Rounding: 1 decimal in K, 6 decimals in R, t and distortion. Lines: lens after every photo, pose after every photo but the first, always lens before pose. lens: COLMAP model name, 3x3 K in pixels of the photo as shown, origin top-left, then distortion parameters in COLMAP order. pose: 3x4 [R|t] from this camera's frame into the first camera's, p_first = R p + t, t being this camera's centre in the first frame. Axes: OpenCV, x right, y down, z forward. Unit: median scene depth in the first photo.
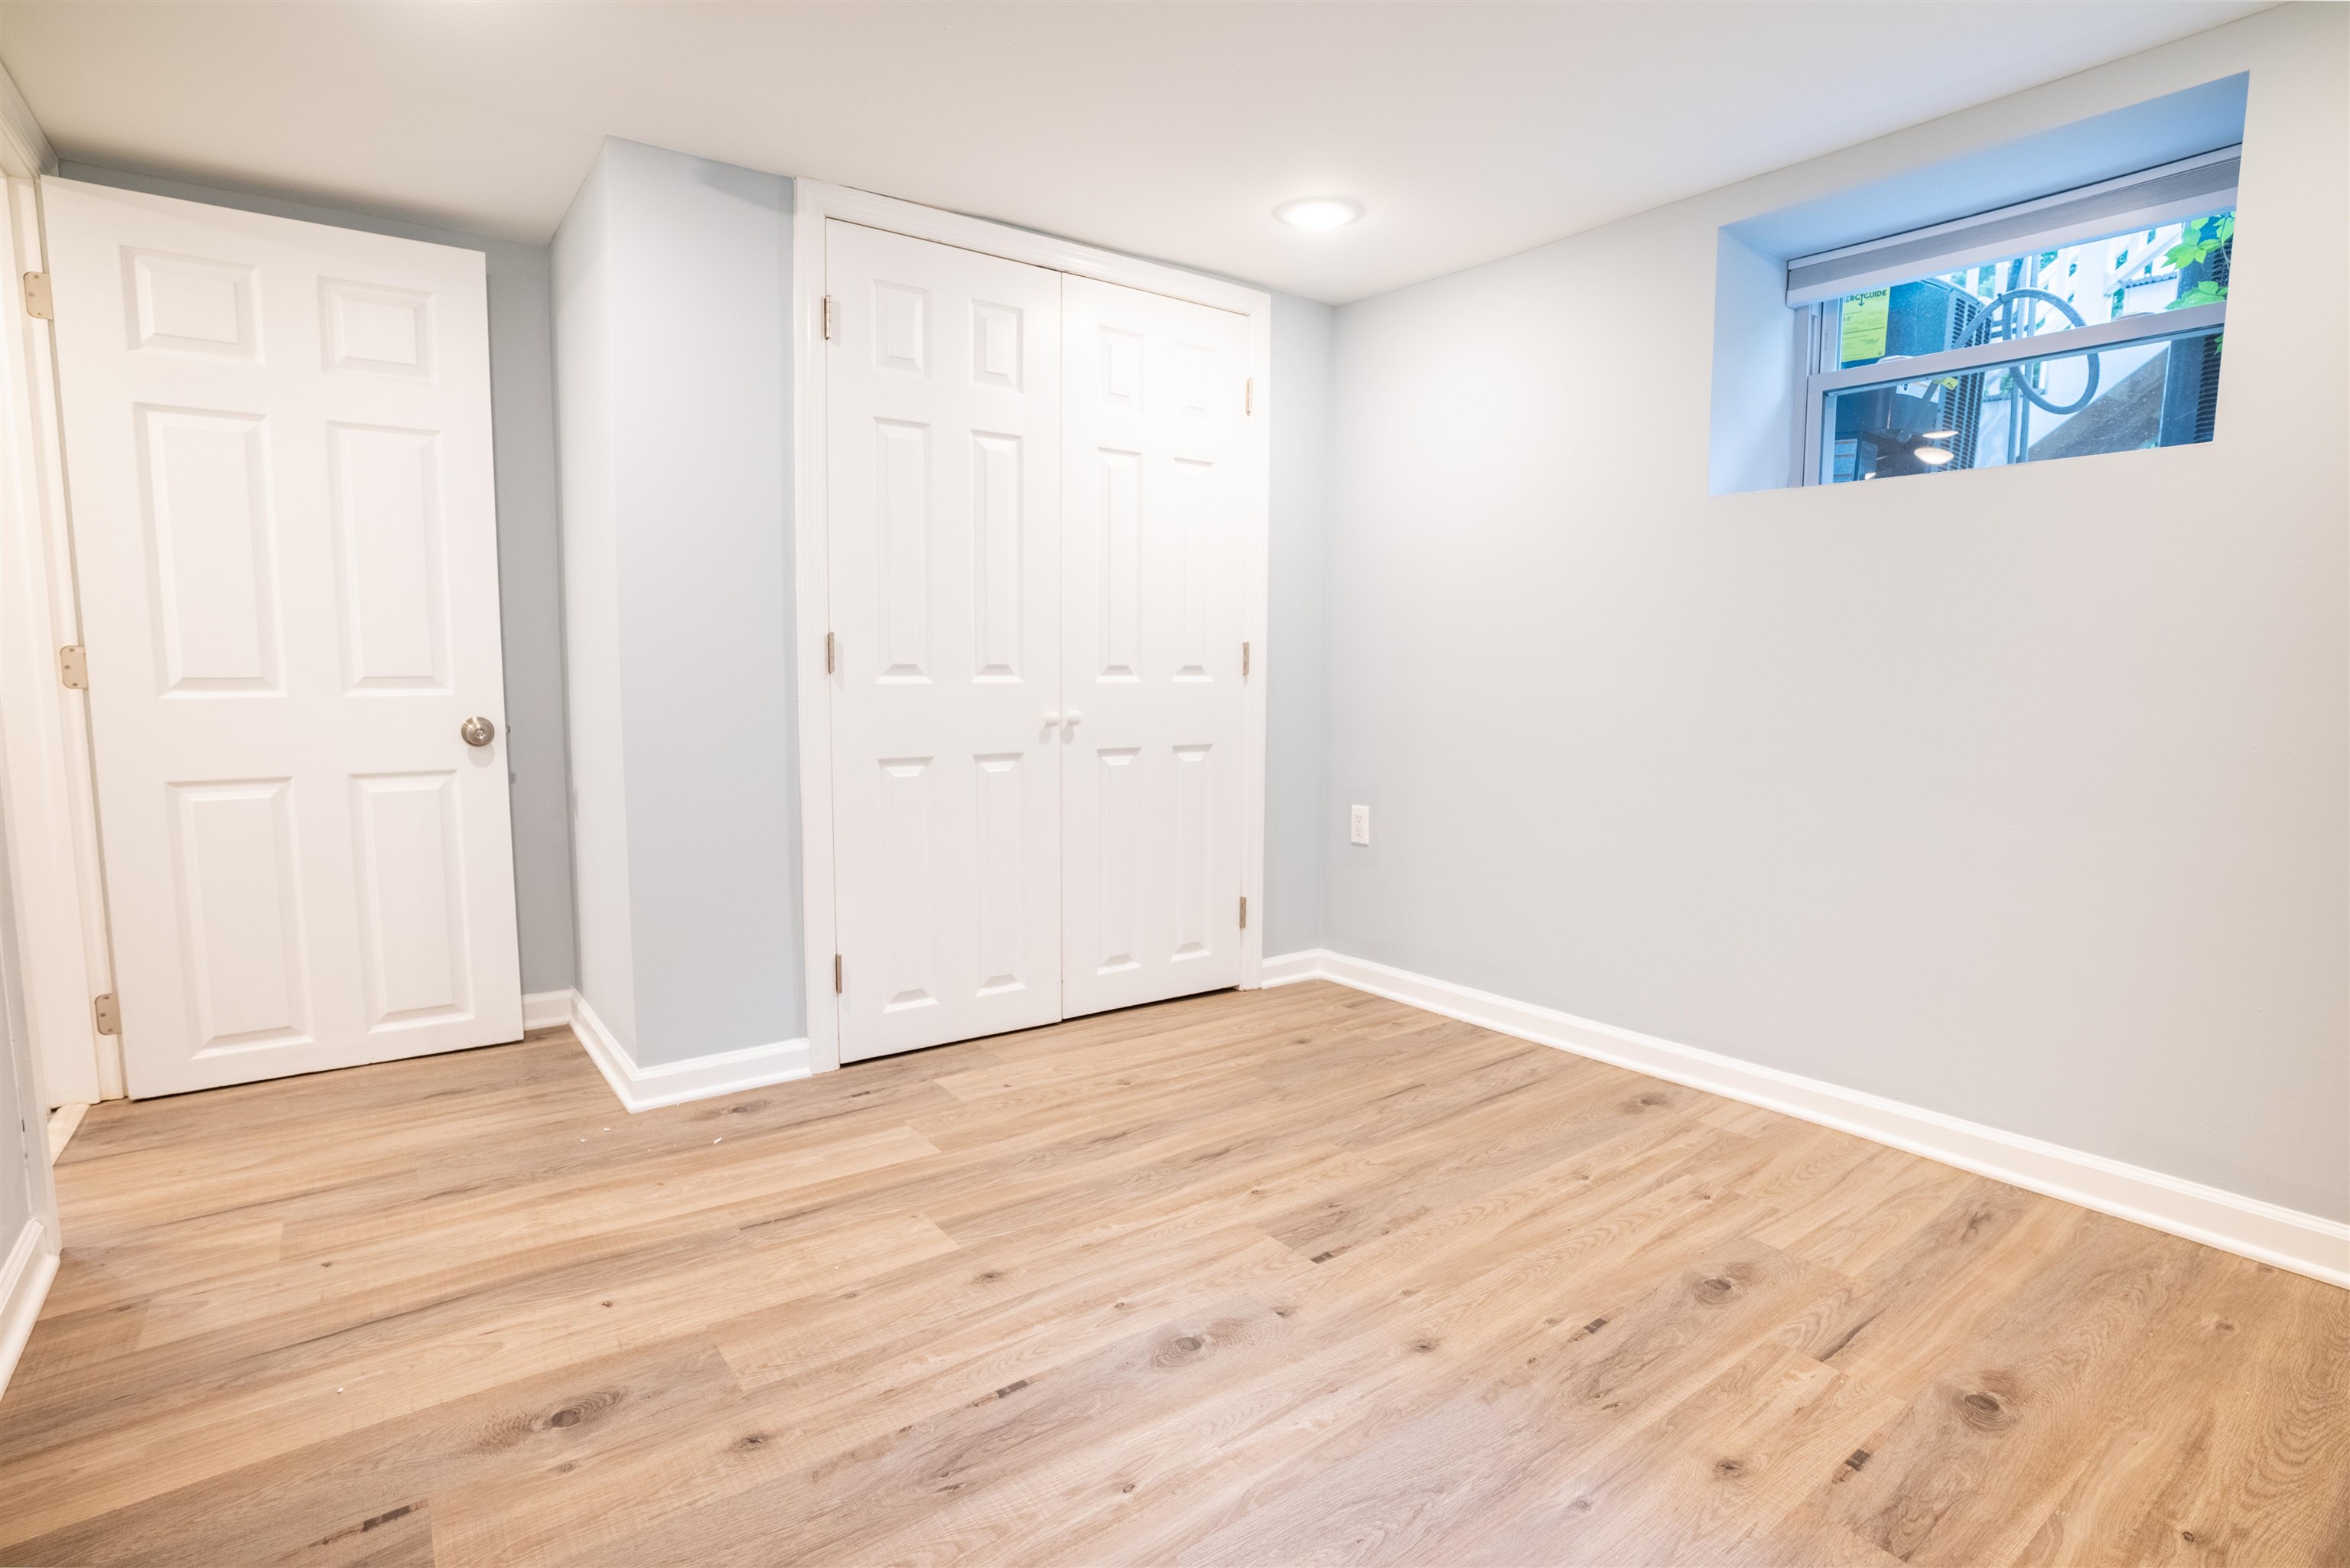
lens RADIAL K [[1162.4, 0, 1154.0], [0, 1162.4, 791.2], [0, 0, 1]] dist [-0.086810, 0.044600]
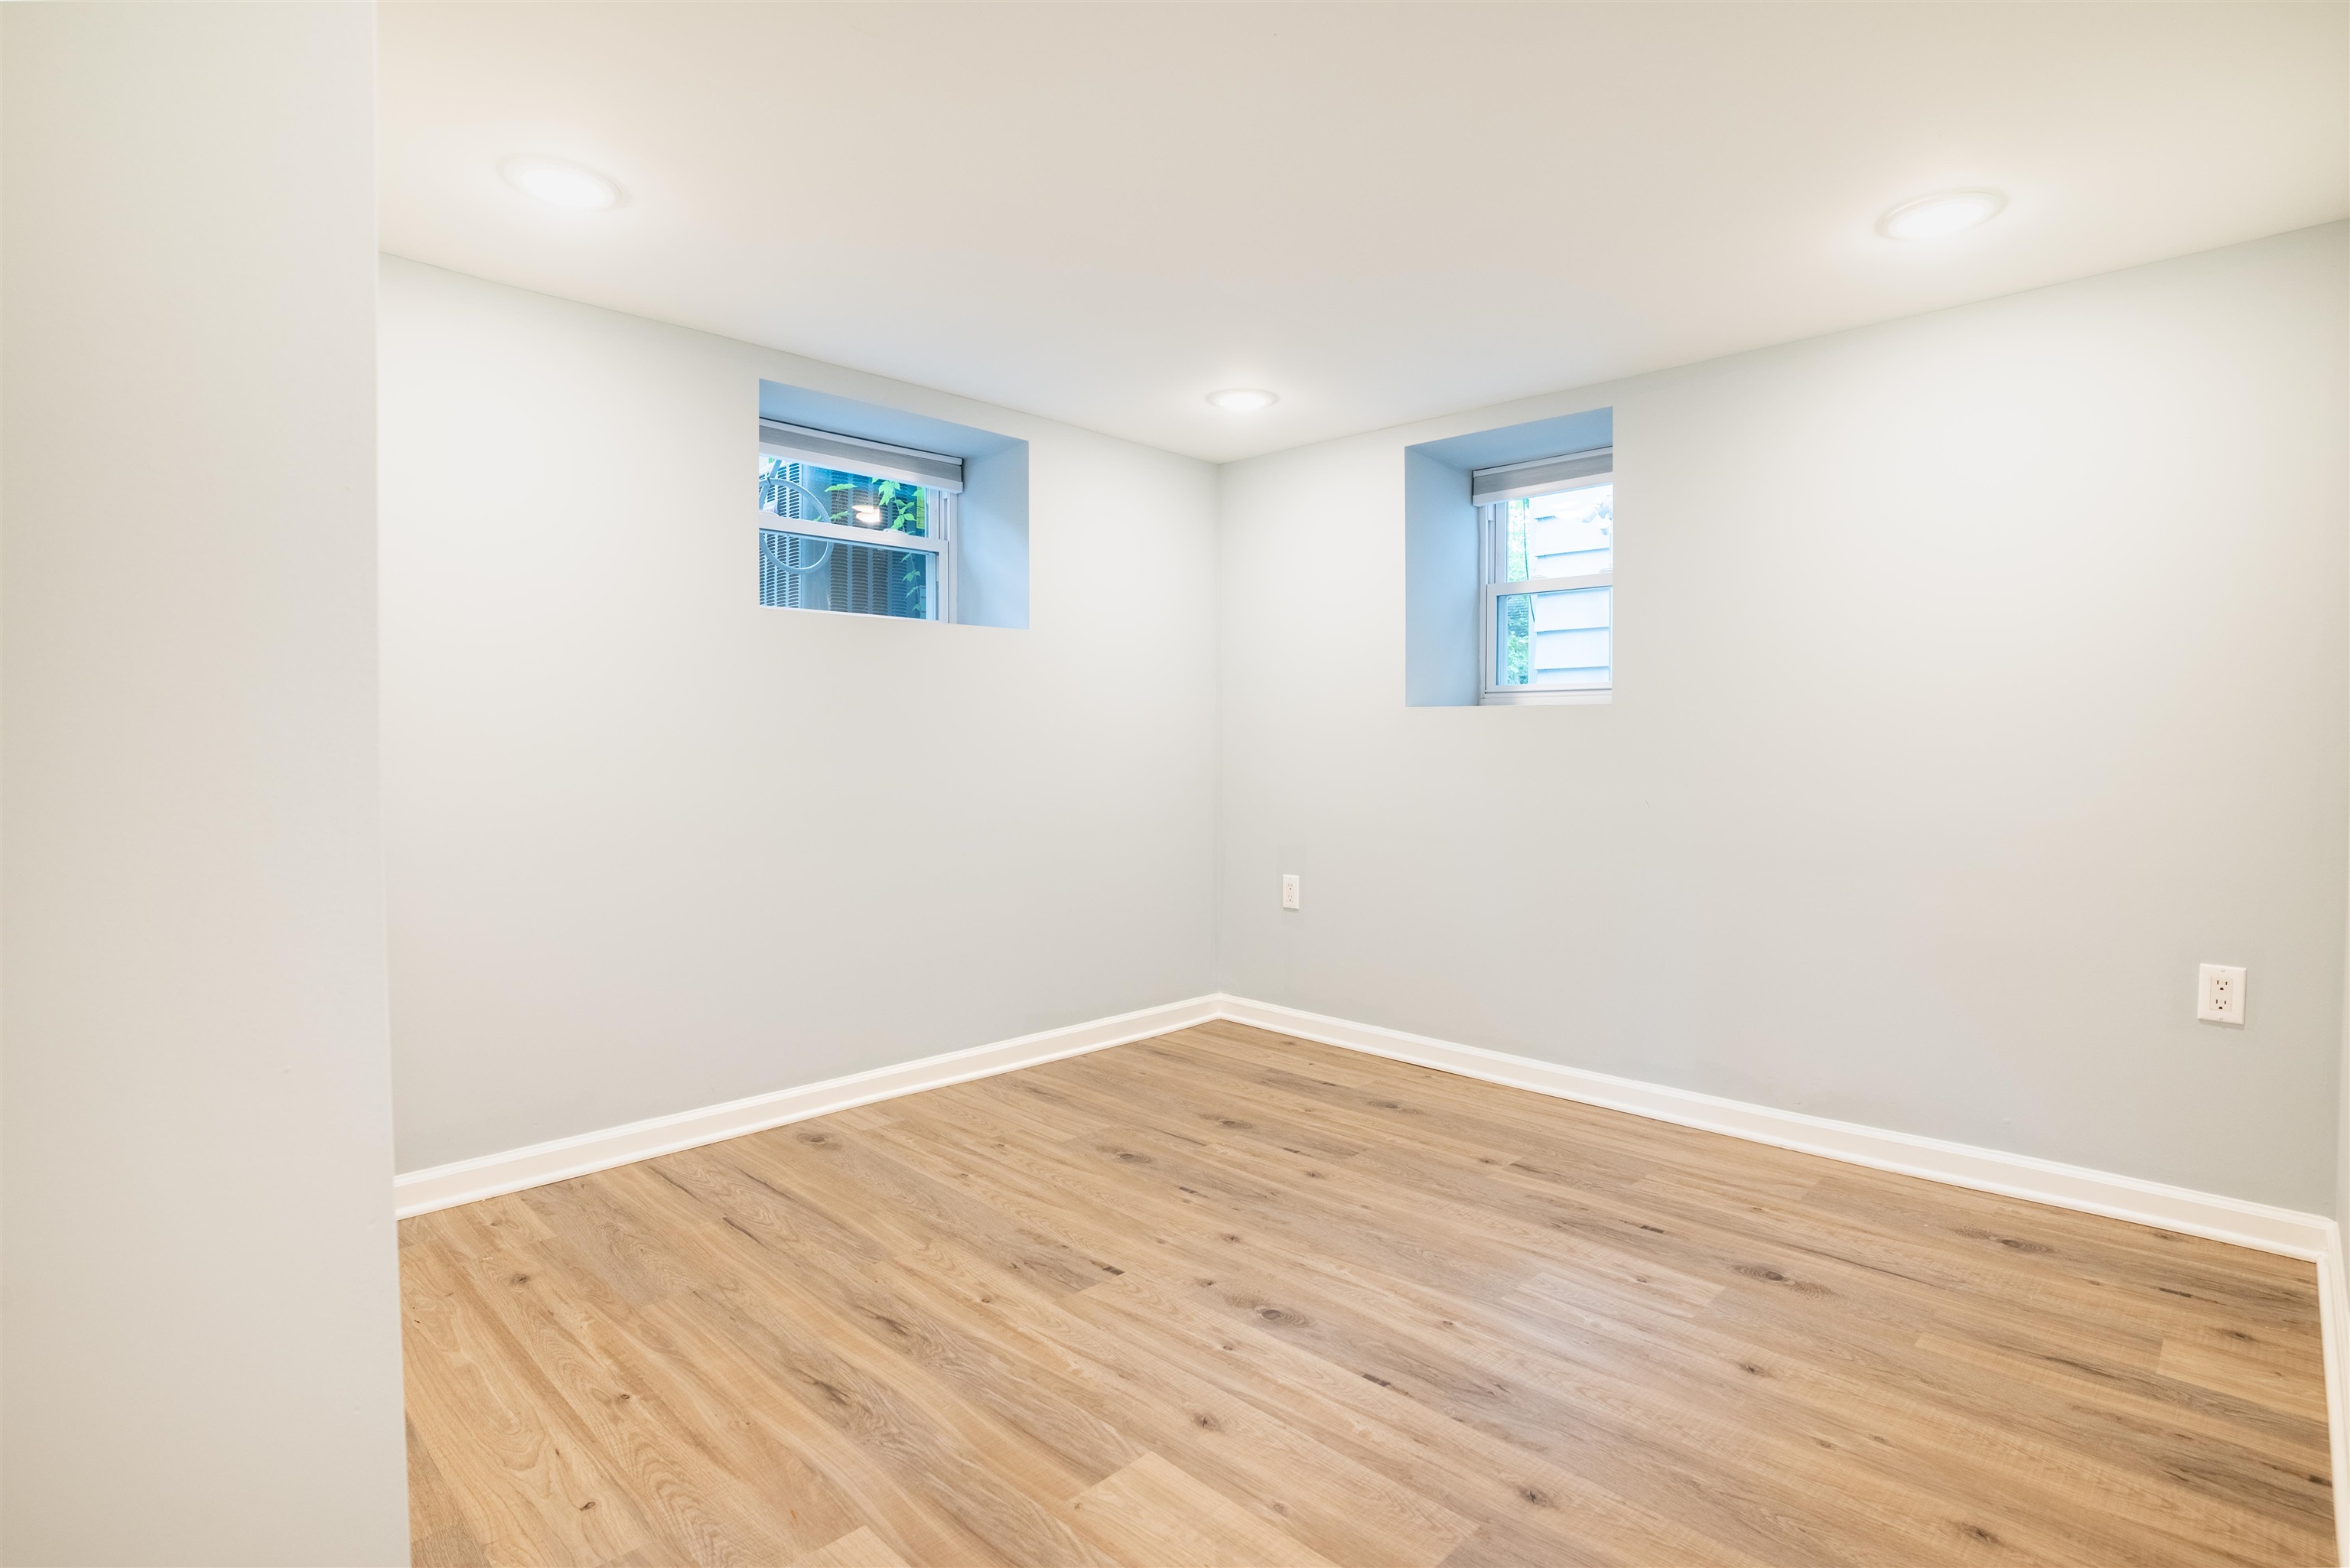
lens RADIAL K [[1170.4, 0, 1175.0], [0, 1170.4, 784.0], [0, 0, 1]] dist [-0.089697, 0.044659]
pose [[-0.162910, -0.038456, 0.985891, -0.776169], [0.106456, 0.992722, 0.056313, -0.110094], [-0.980881, 0.114128, -0.157630, 0.831421]]
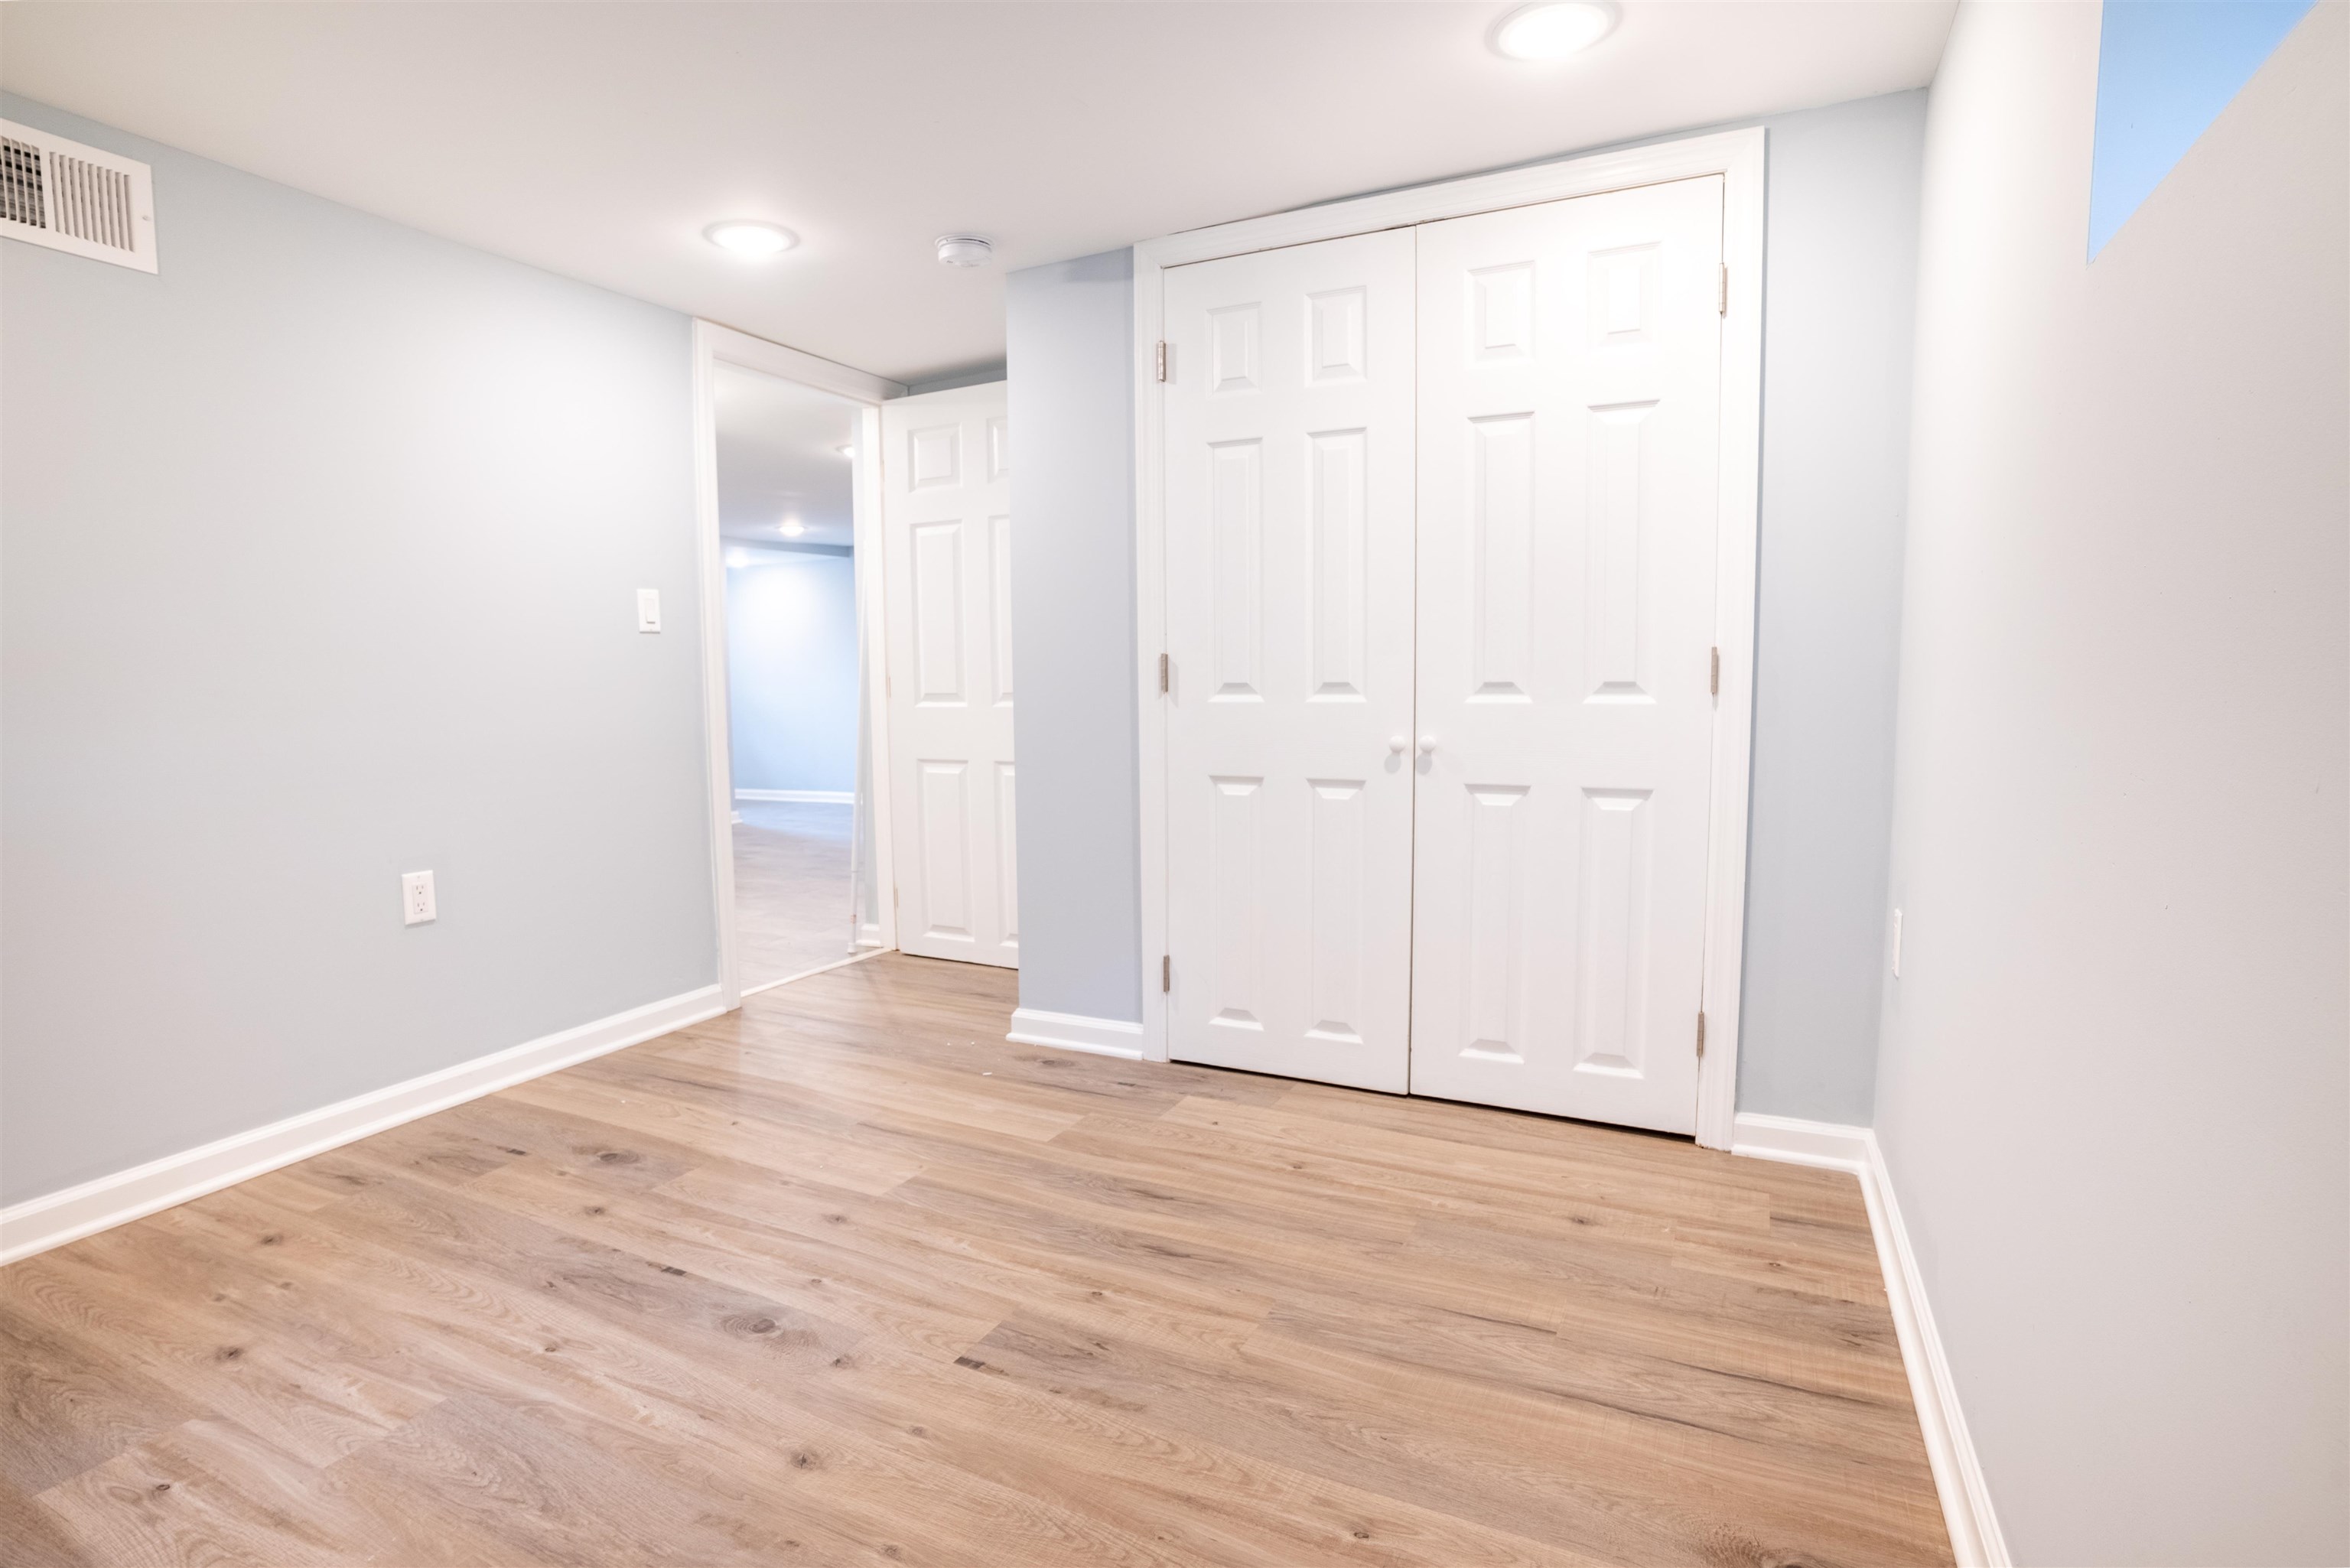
lens RADIAL K [[1162.4, 0, 1154.0], [0, 1162.4, 791.2], [0, 0, 1]] dist [-0.086810, 0.044600]
pose [[0.453406, 0.074506, -0.888185, 0.741348], [-0.083936, 0.995641, 0.040673, -0.058477], [0.887343, 0.056109, 0.457683, 0.547421]]
